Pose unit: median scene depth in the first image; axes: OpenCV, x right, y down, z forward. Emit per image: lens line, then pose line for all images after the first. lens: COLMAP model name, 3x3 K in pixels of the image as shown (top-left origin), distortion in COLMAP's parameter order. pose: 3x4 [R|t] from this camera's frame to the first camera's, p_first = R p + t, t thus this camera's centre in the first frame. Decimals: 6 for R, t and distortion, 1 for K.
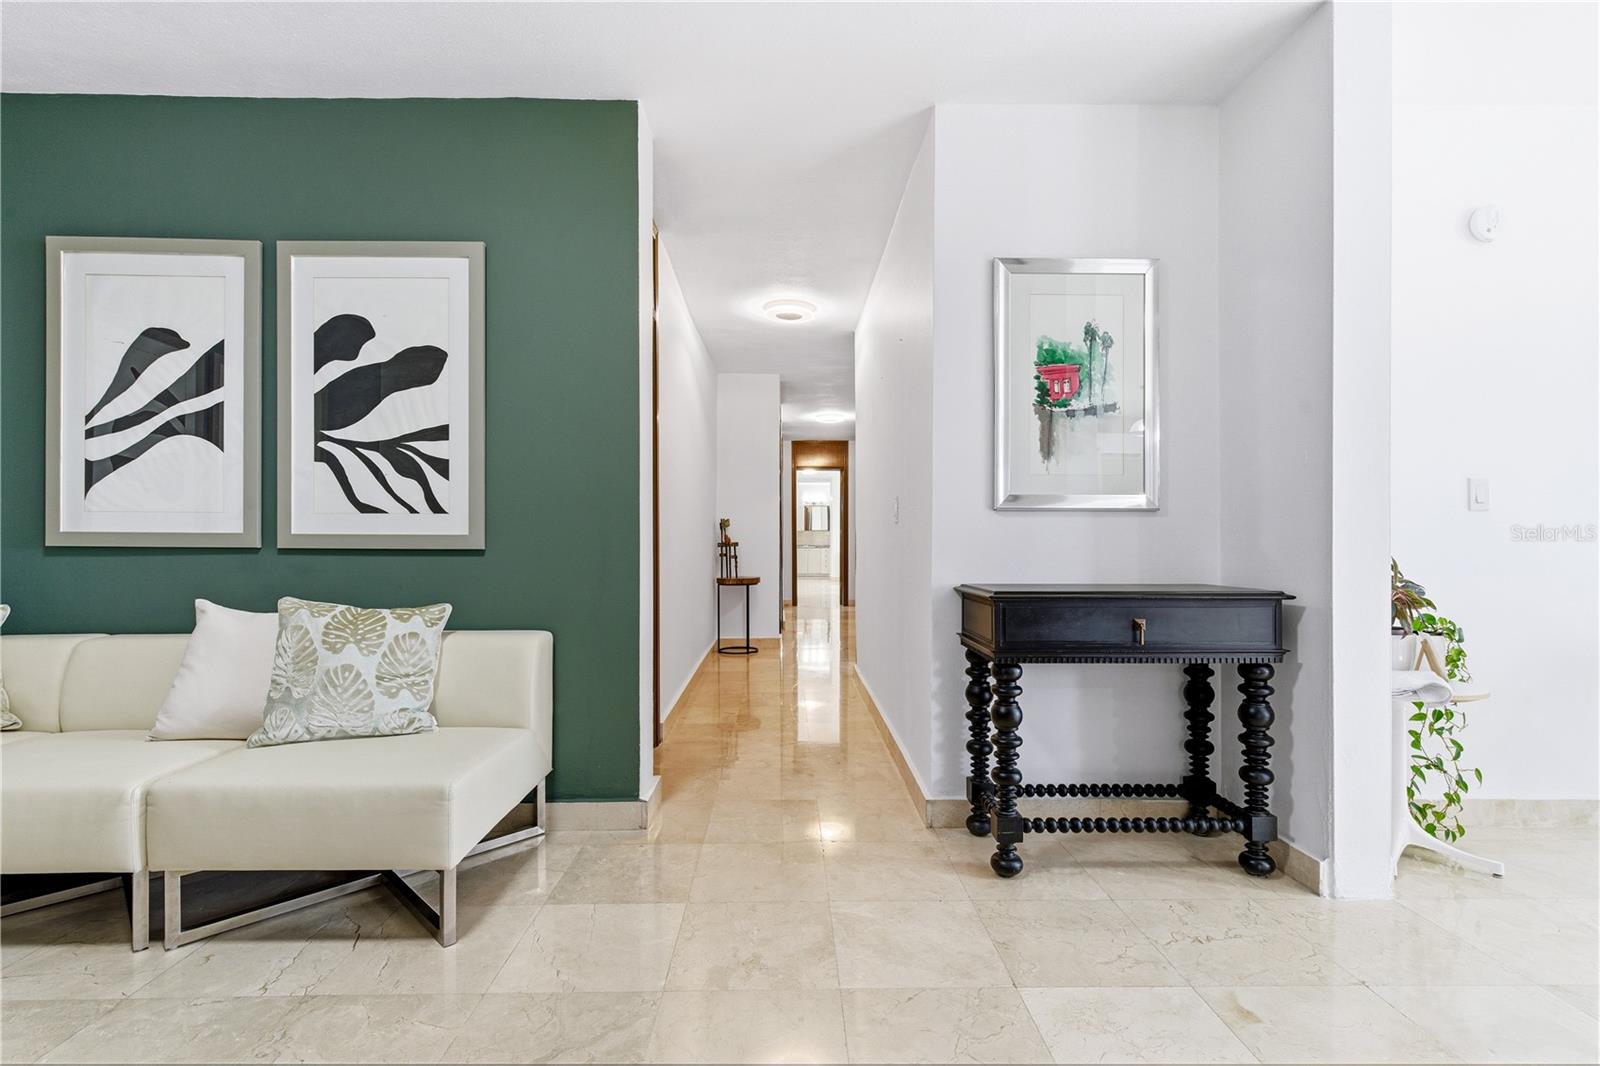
lens RADIAL K [[729.7, 0, 797.1], [0, 729.7, 531.9], [0, 0, 1]] dist [0.010115, -0.004275]
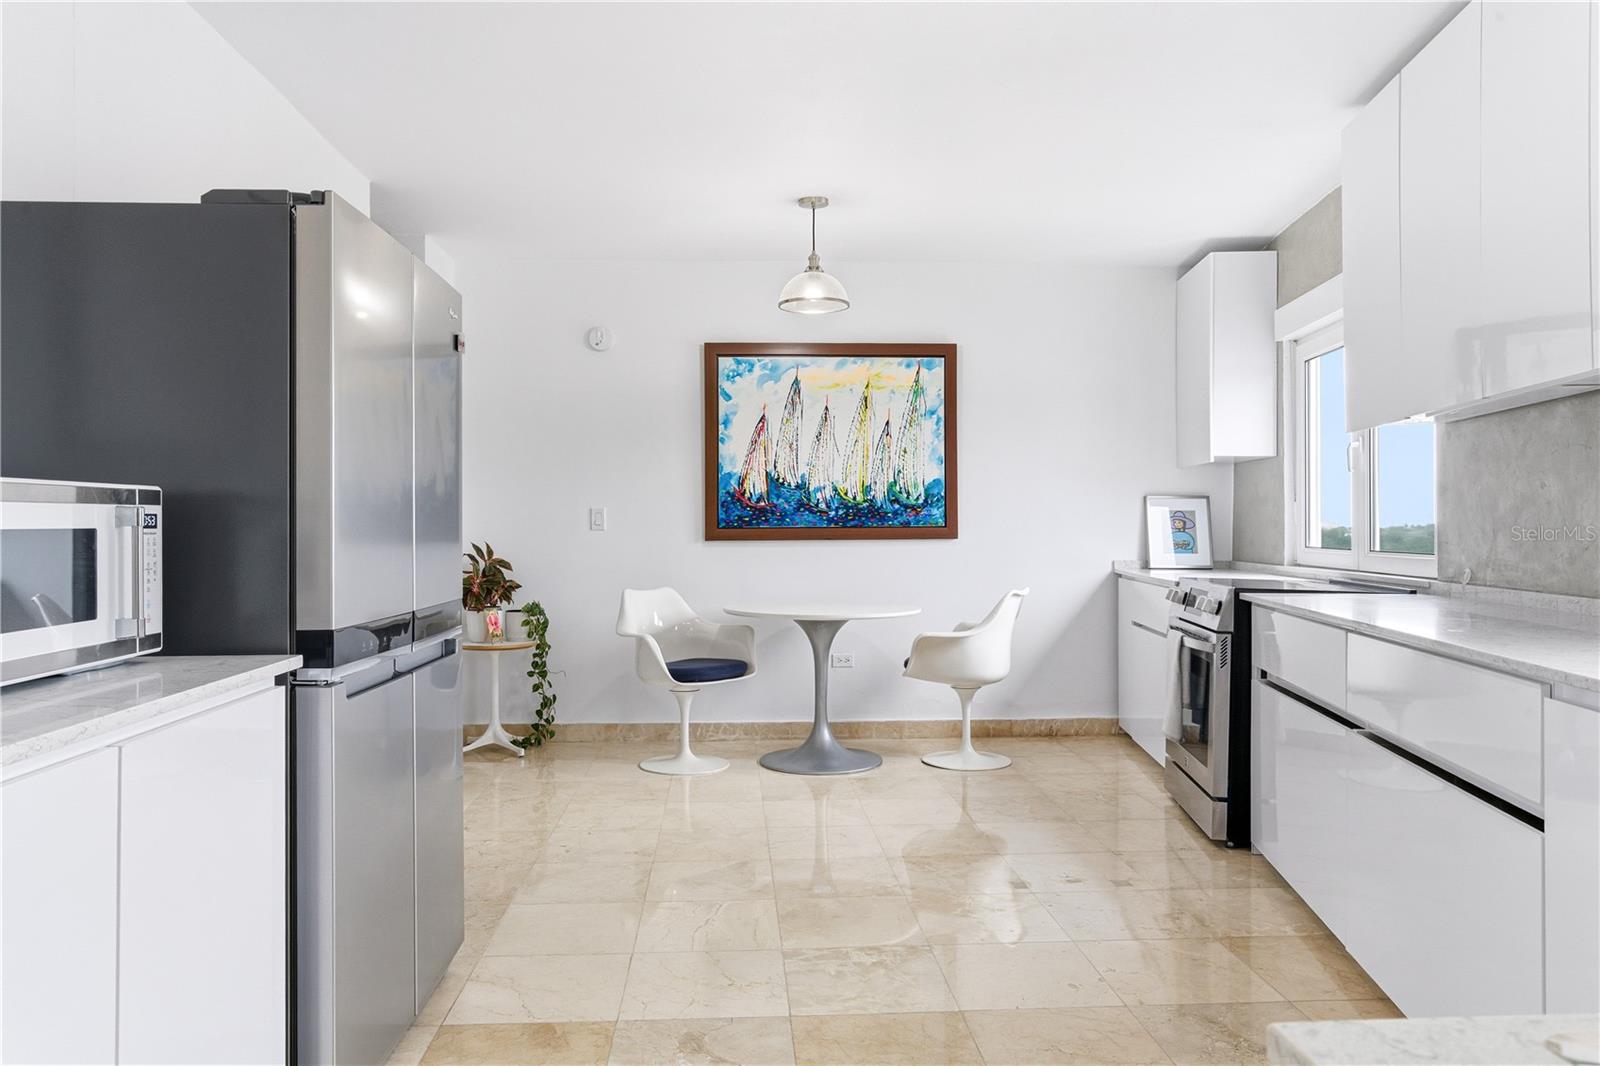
lens RADIAL K [[1085.5, 0, 786.6], [0, 1085.5, 521.4], [0, 0, 1]] dist [-0.018884, 0.012847]
pose [[0.999275, -0.001217, 0.038054, 1.242462], [0.001227, 0.999999, -0.000235, -0.047208], [-0.038053, 0.000281, 0.999276, -1.230347]]
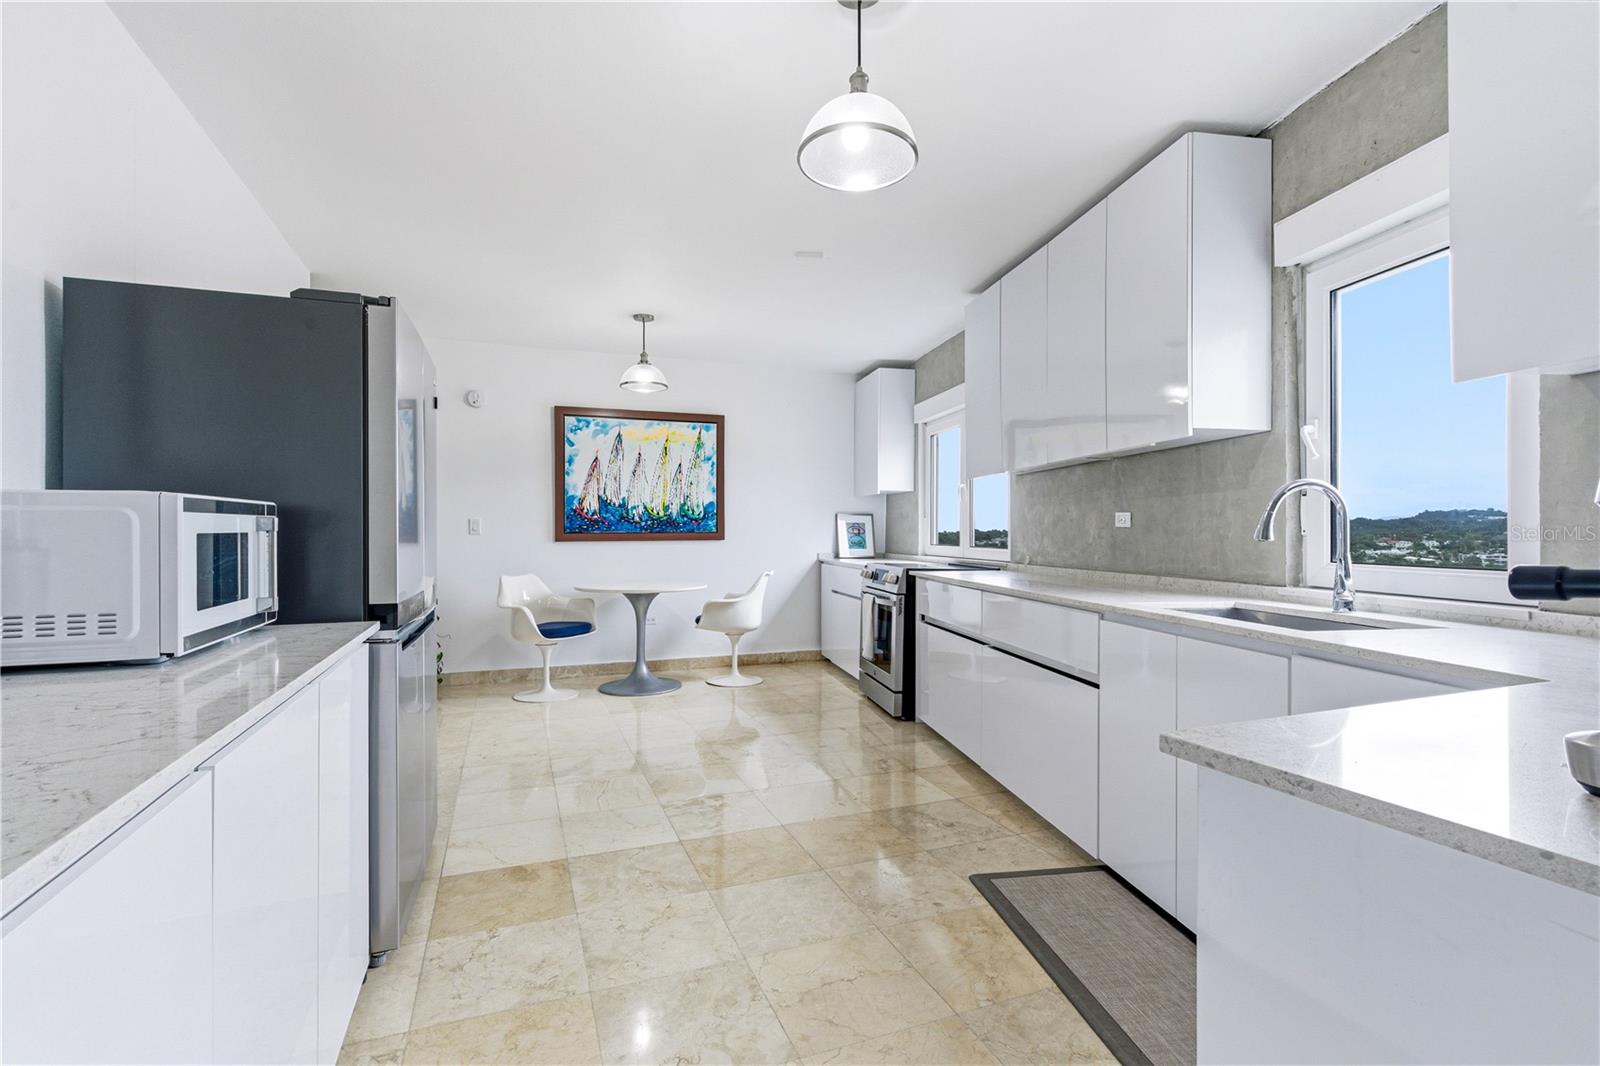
lens RADIAL K [[729.7, 0, 786.7], [0, 729.7, 532.8], [0, 0, 1]] dist [0.010115, -0.004275]
pose [[0.941288, -0.000159, 0.337604, 1.075590], [-0.001728, 0.999985, 0.005288, -0.047436], [-0.337599, -0.005561, 0.941274, -1.287621]]
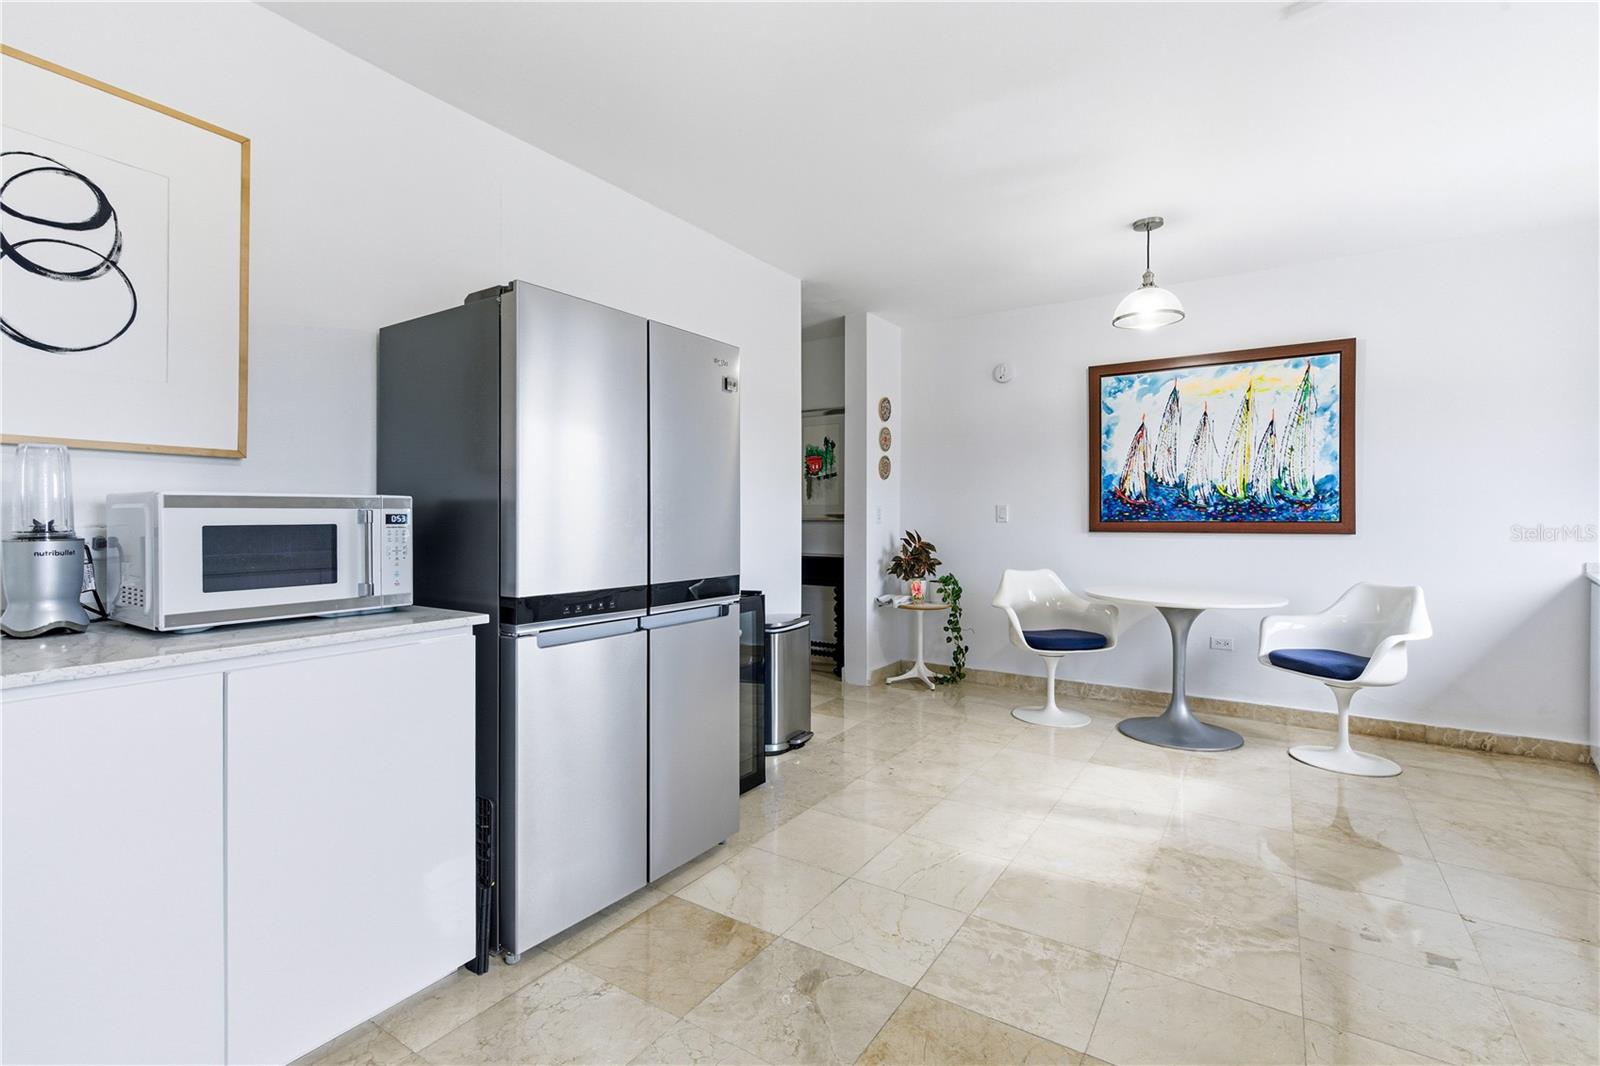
lens RADIAL K [[729.7, 0, 793.4], [0, 729.7, 522.1], [0, 0, 1]] dist [0.010115, -0.004275]
pose [[0.826569, 0.007727, -0.562783, 1.571434], [-0.000912, 0.999923, 0.012390, -0.054171], [0.562835, -0.009728, 0.826512, -0.898655]]
